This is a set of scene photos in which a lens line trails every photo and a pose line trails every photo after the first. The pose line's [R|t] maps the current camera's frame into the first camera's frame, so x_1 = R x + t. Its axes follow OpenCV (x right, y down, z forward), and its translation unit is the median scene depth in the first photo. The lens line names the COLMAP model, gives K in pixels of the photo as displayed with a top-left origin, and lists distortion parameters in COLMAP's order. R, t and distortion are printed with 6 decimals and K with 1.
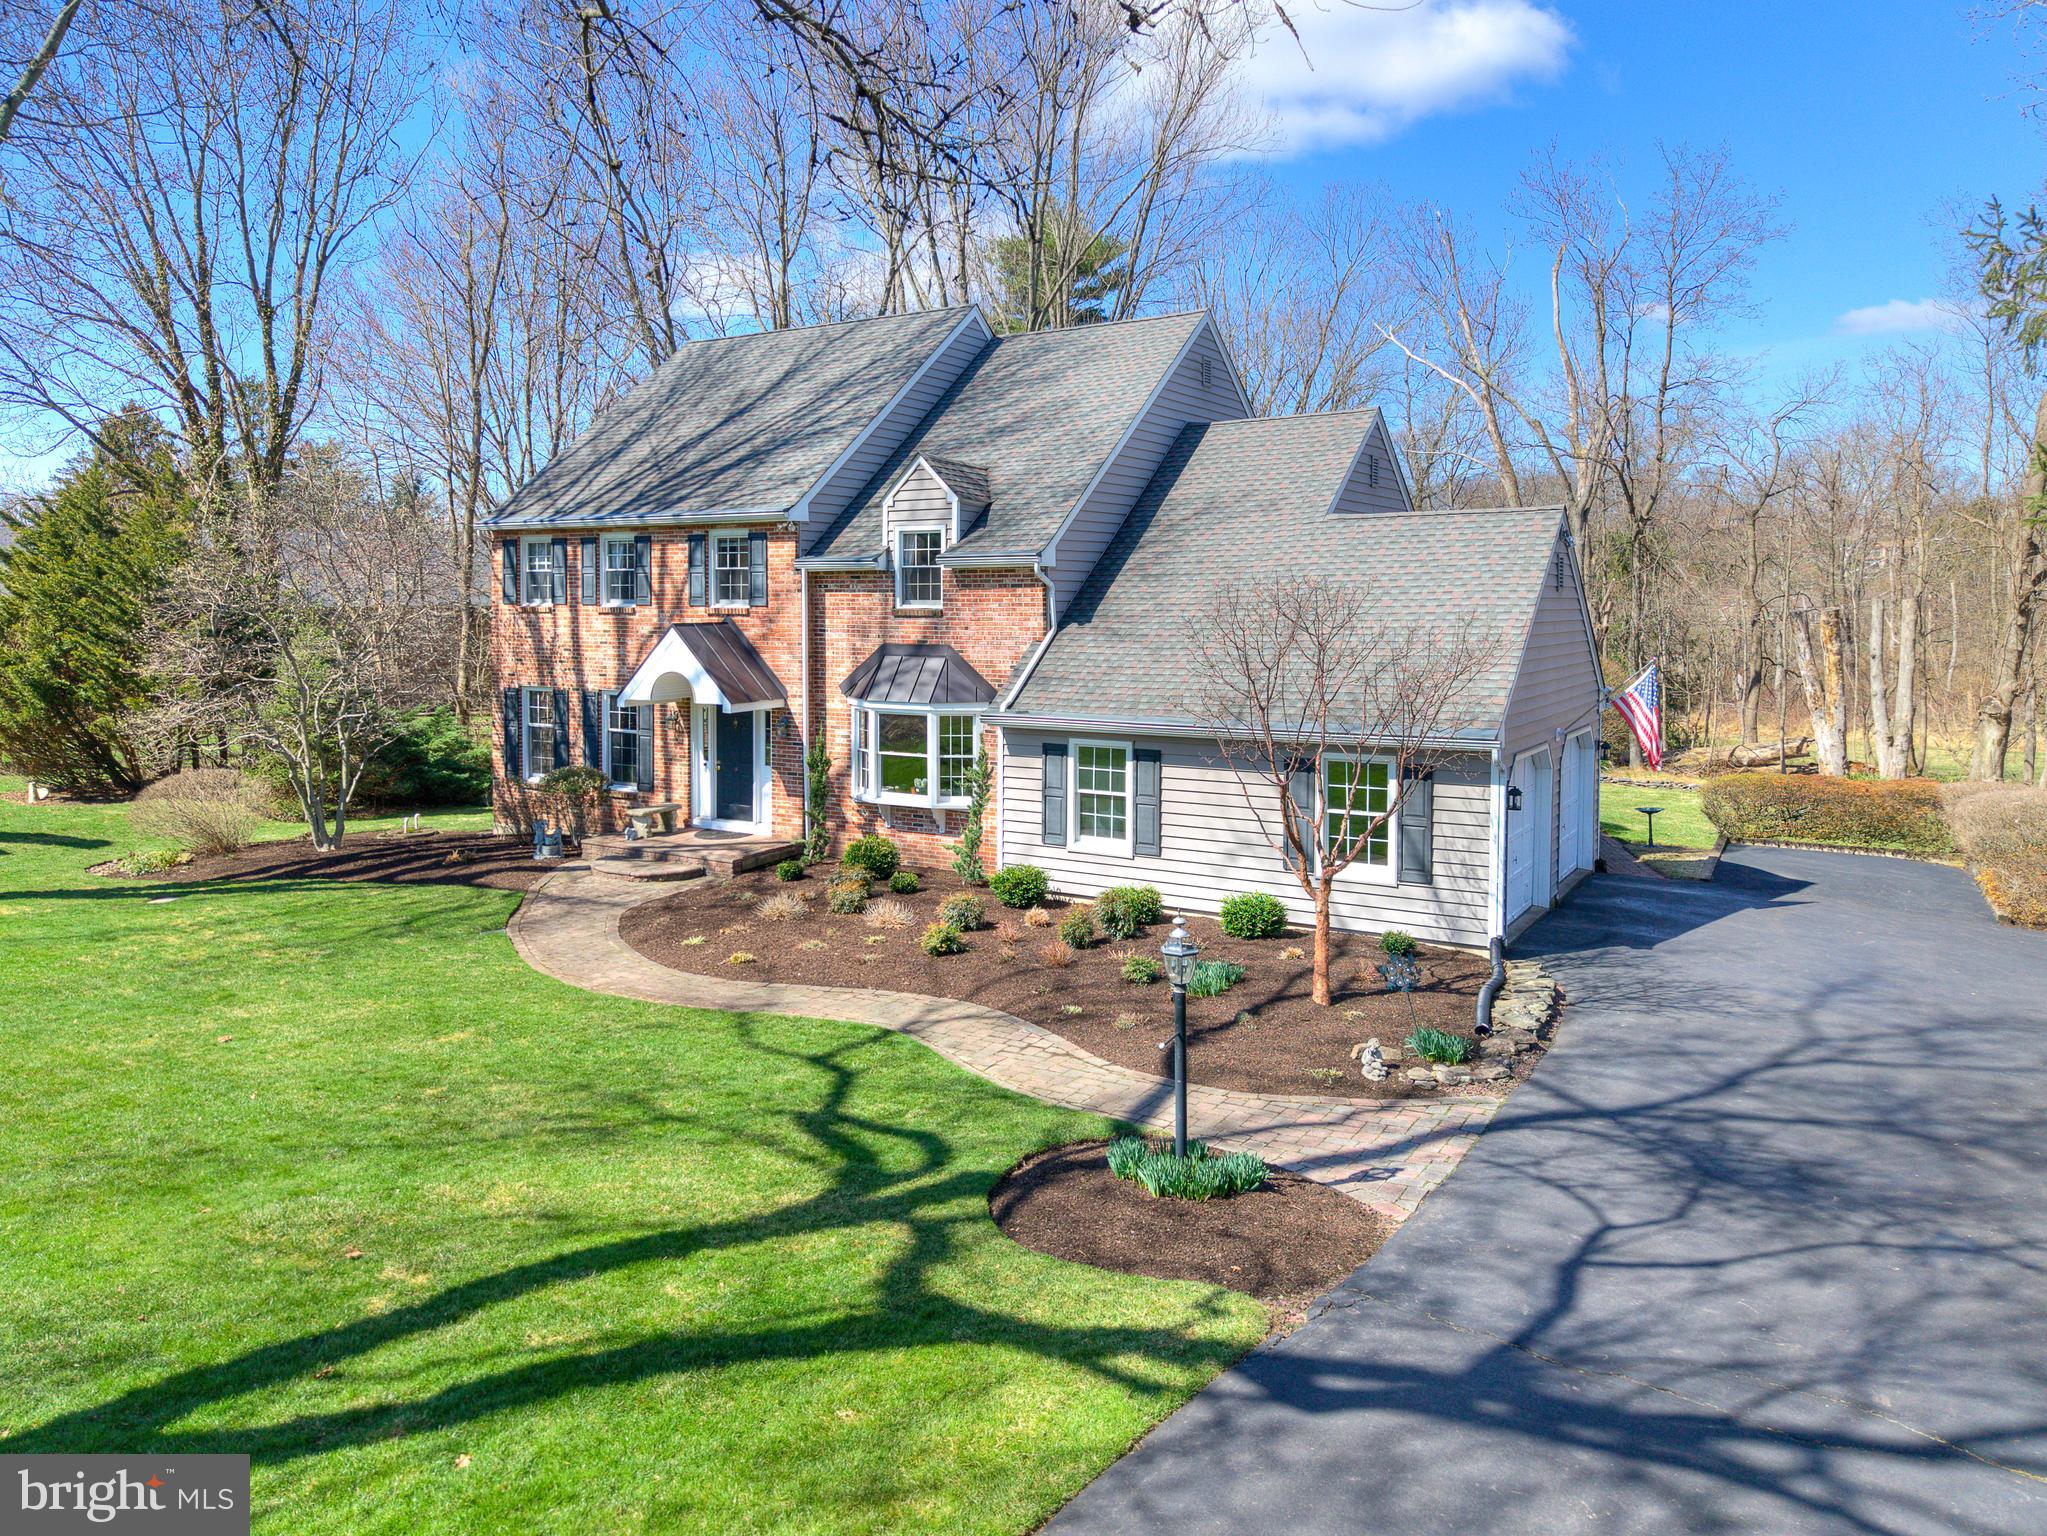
lens RADIAL K [[1413.9, 0, 900.7], [0, 1413.9, 731.0], [0, 0, 1]] dist [0.019064, 0.000414]
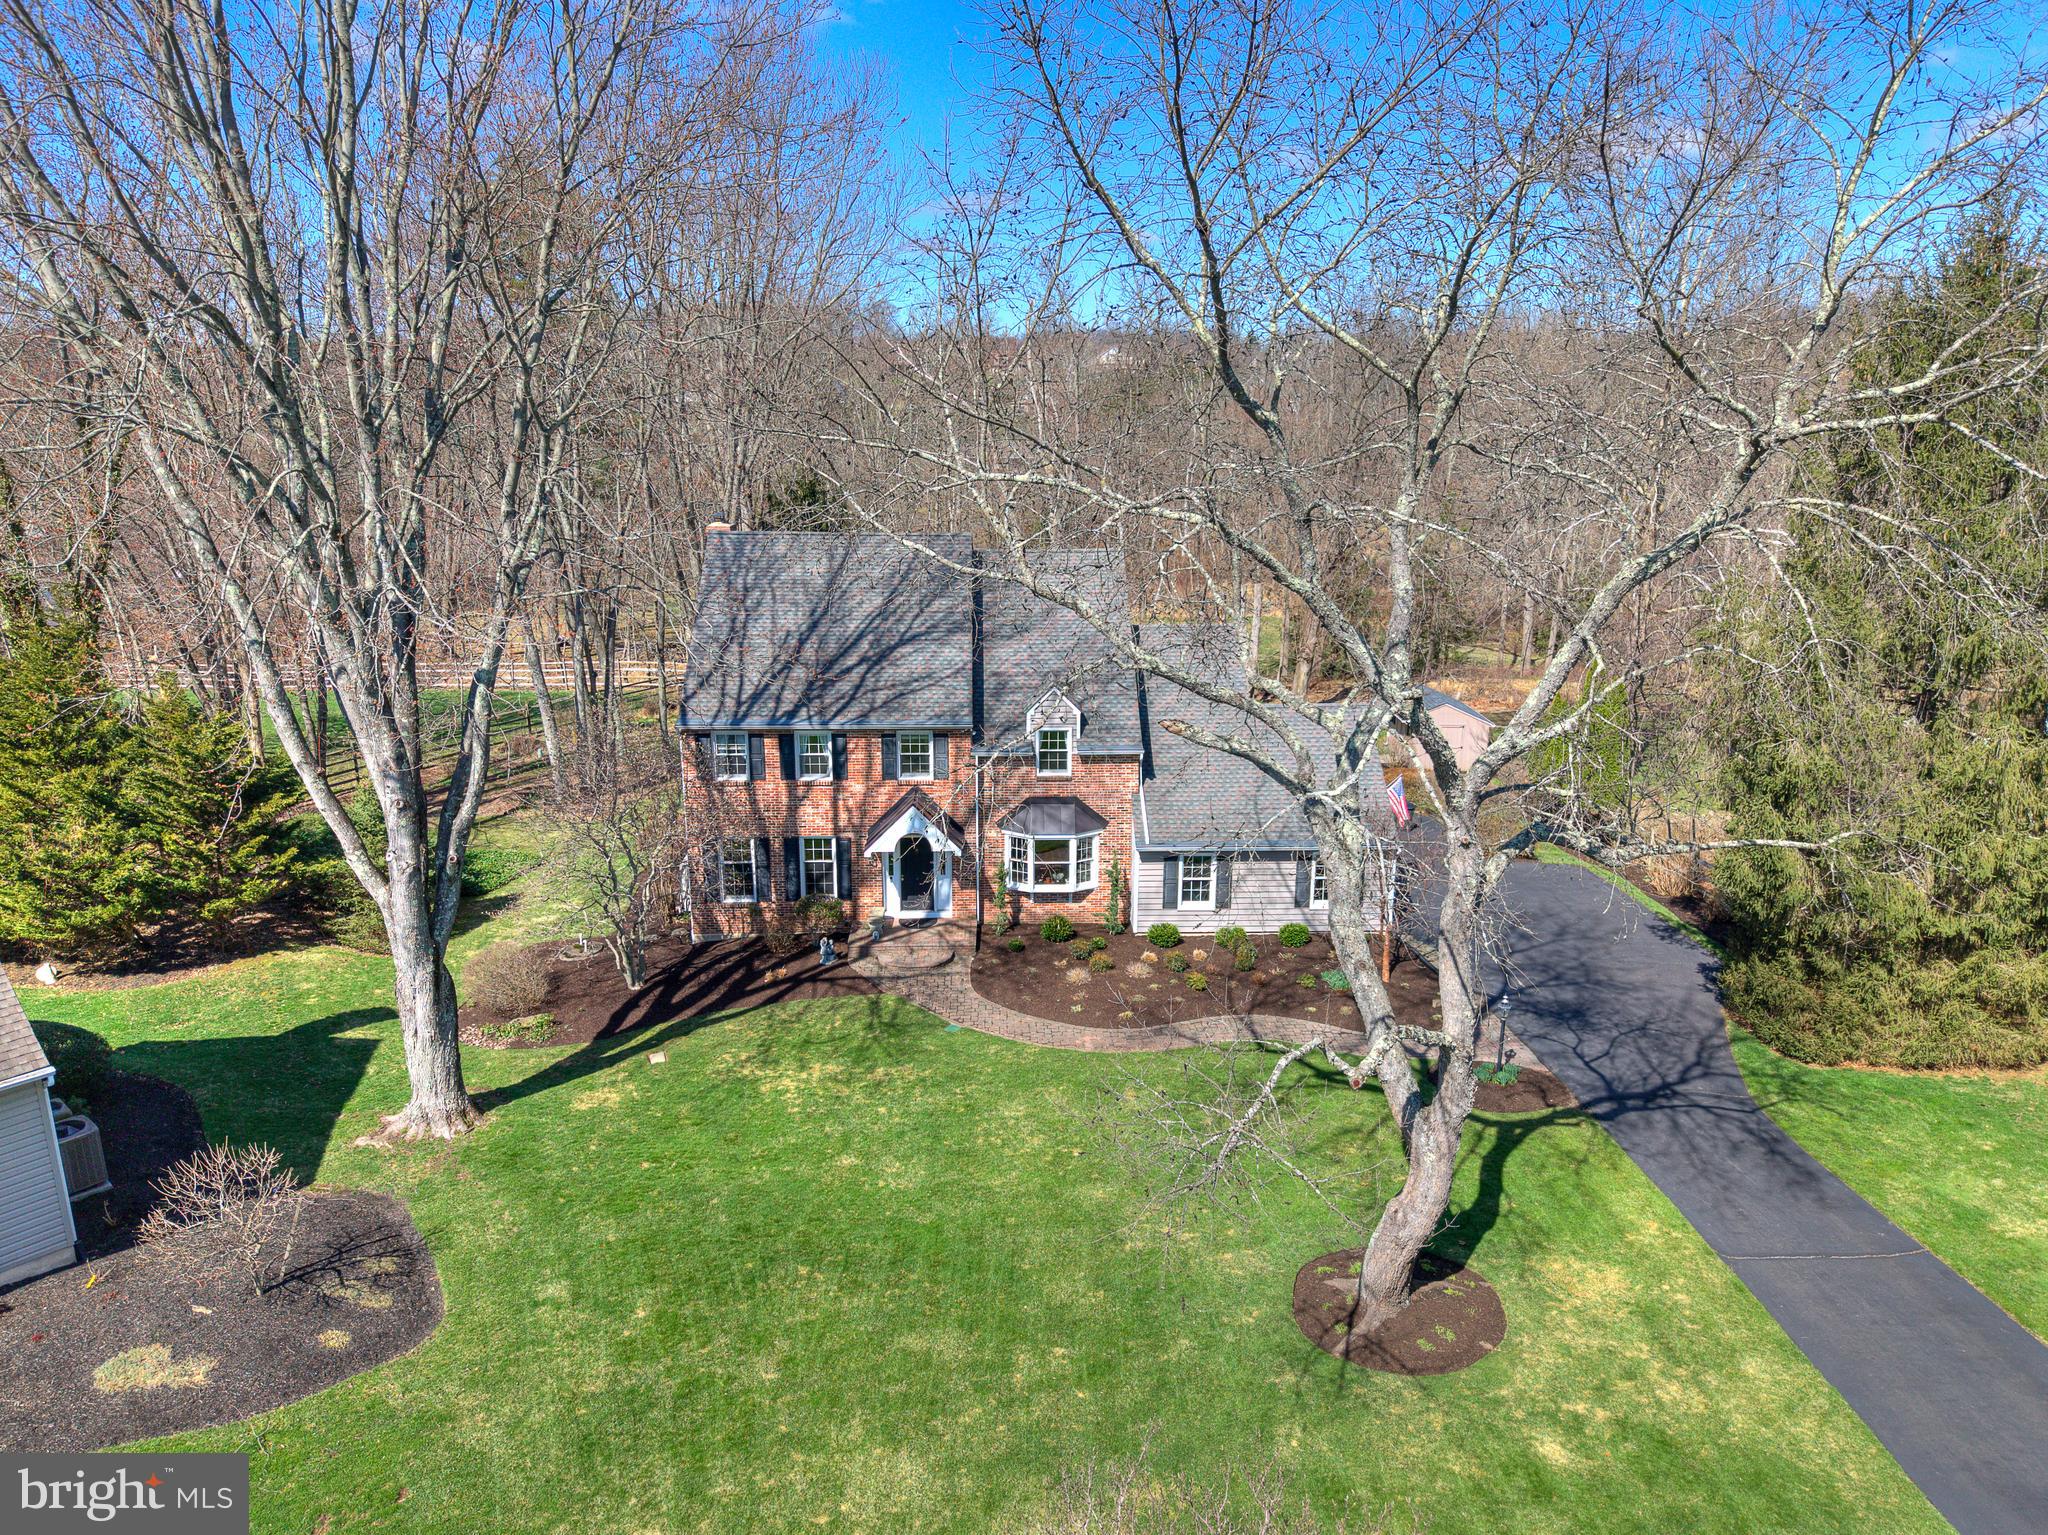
lens RADIAL K [[1348.4, 0, 1024.0], [0, 1348.4, 767.5], [0, 0, 1]] dist [0.014415, 0.000576]
pose [[0.810177, -0.148872, 0.566965, -0.924829], [0.053938, 0.982042, 0.180786, -0.389465], [-0.583698, -0.115888, 0.803658, -0.263311]]
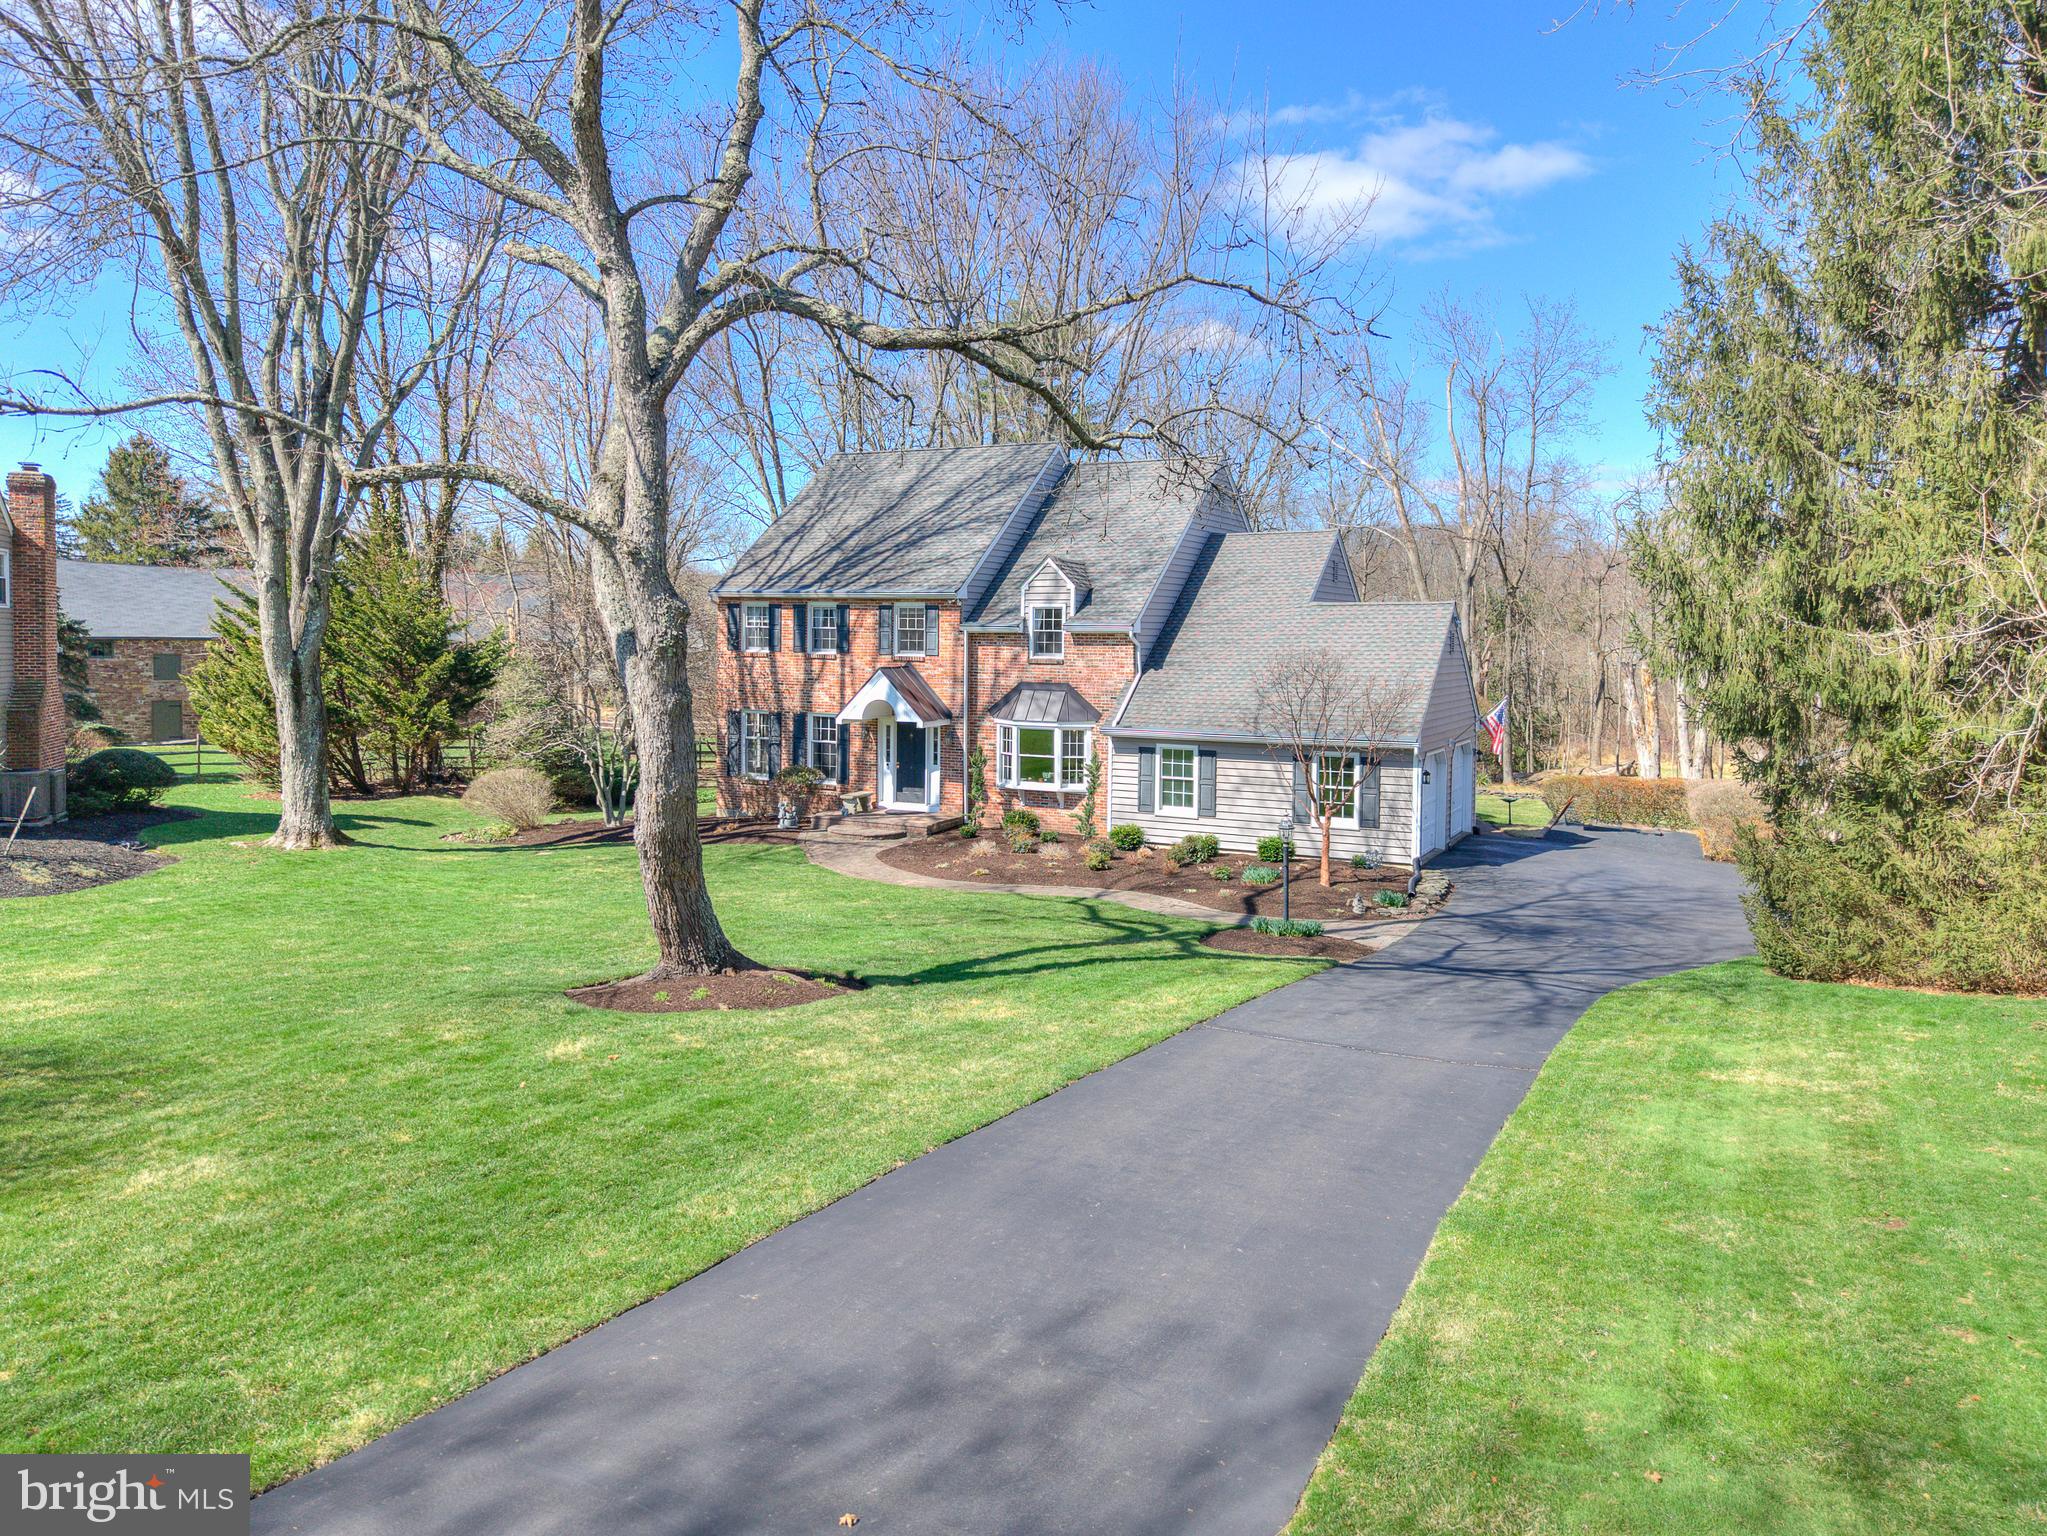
lens RADIAL K [[1347.7, 0, 1023.5], [0, 1347.7, 768.0], [0, 0, 1]] dist [0.014415, 0.000576]
pose [[0.991791, 0.001369, 0.127862, -0.195592], [-0.001927, 0.999989, 0.004246, 0.023447], [-0.127855, -0.004458, 0.991783, -0.418840]]
